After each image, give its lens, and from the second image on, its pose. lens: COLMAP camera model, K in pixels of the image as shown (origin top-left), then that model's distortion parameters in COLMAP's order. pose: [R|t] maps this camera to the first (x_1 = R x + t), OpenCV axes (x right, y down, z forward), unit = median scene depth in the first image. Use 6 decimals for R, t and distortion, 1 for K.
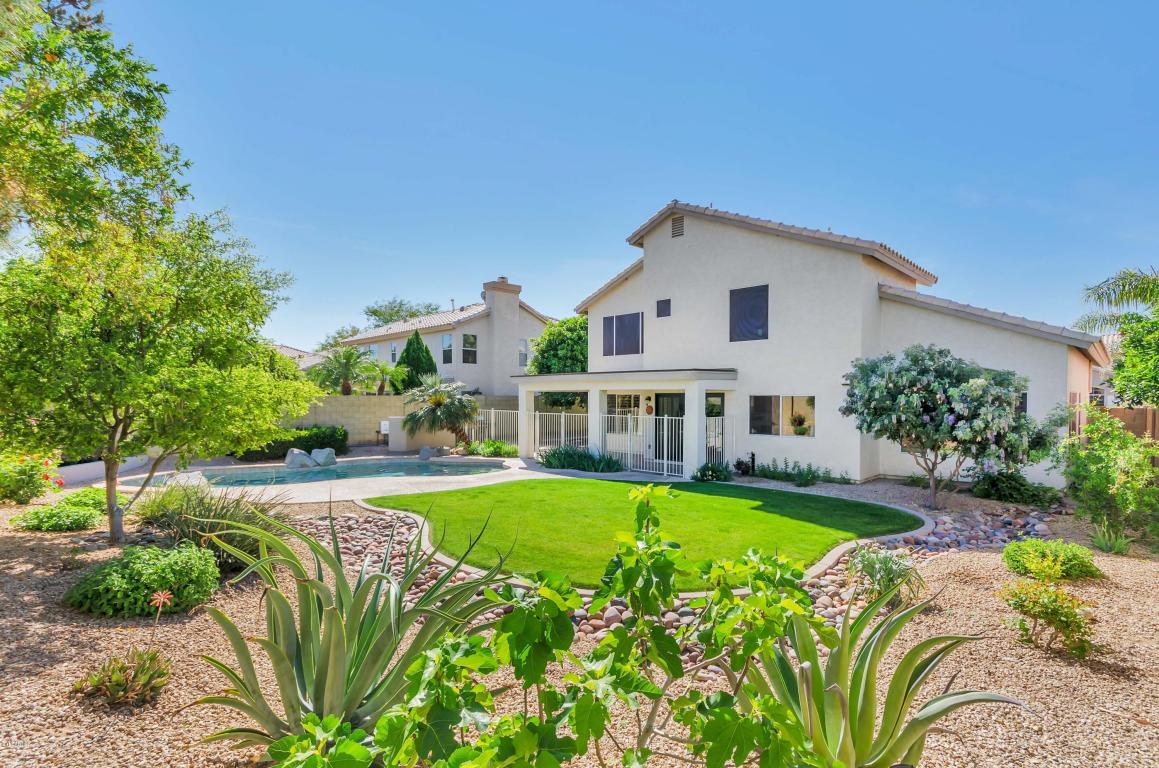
lens RADIAL K [[530.4, 0, 584.5], [0, 530.4, 389.9], [0, 0, 1]] dist [-0.003226, 0.000475]
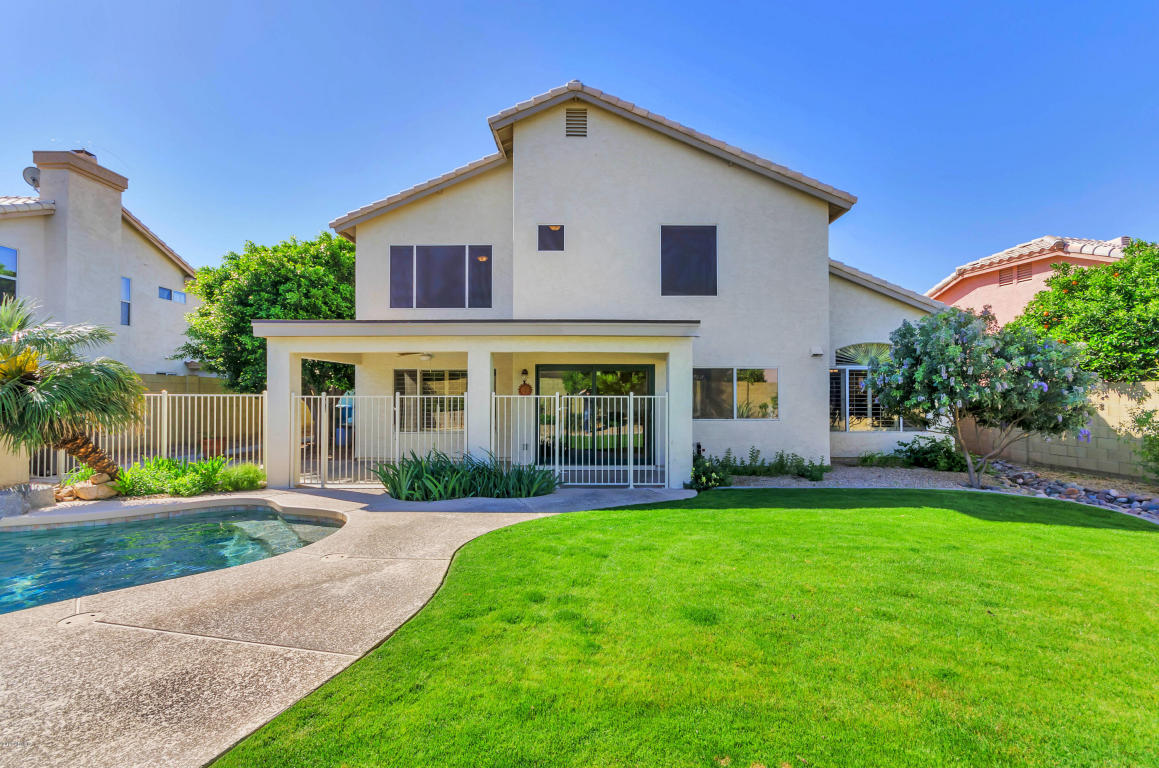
lens RADIAL K [[530.4, 0, 577.7], [0, 530.4, 385.0], [0, 0, 1]] dist [-0.003226, 0.000475]
pose [[0.721696, 0.010843, 0.692126, -0.288877], [-0.008432, 0.999941, -0.006873, 0.035588], [-0.692159, -0.000876, 0.721744, 0.497630]]
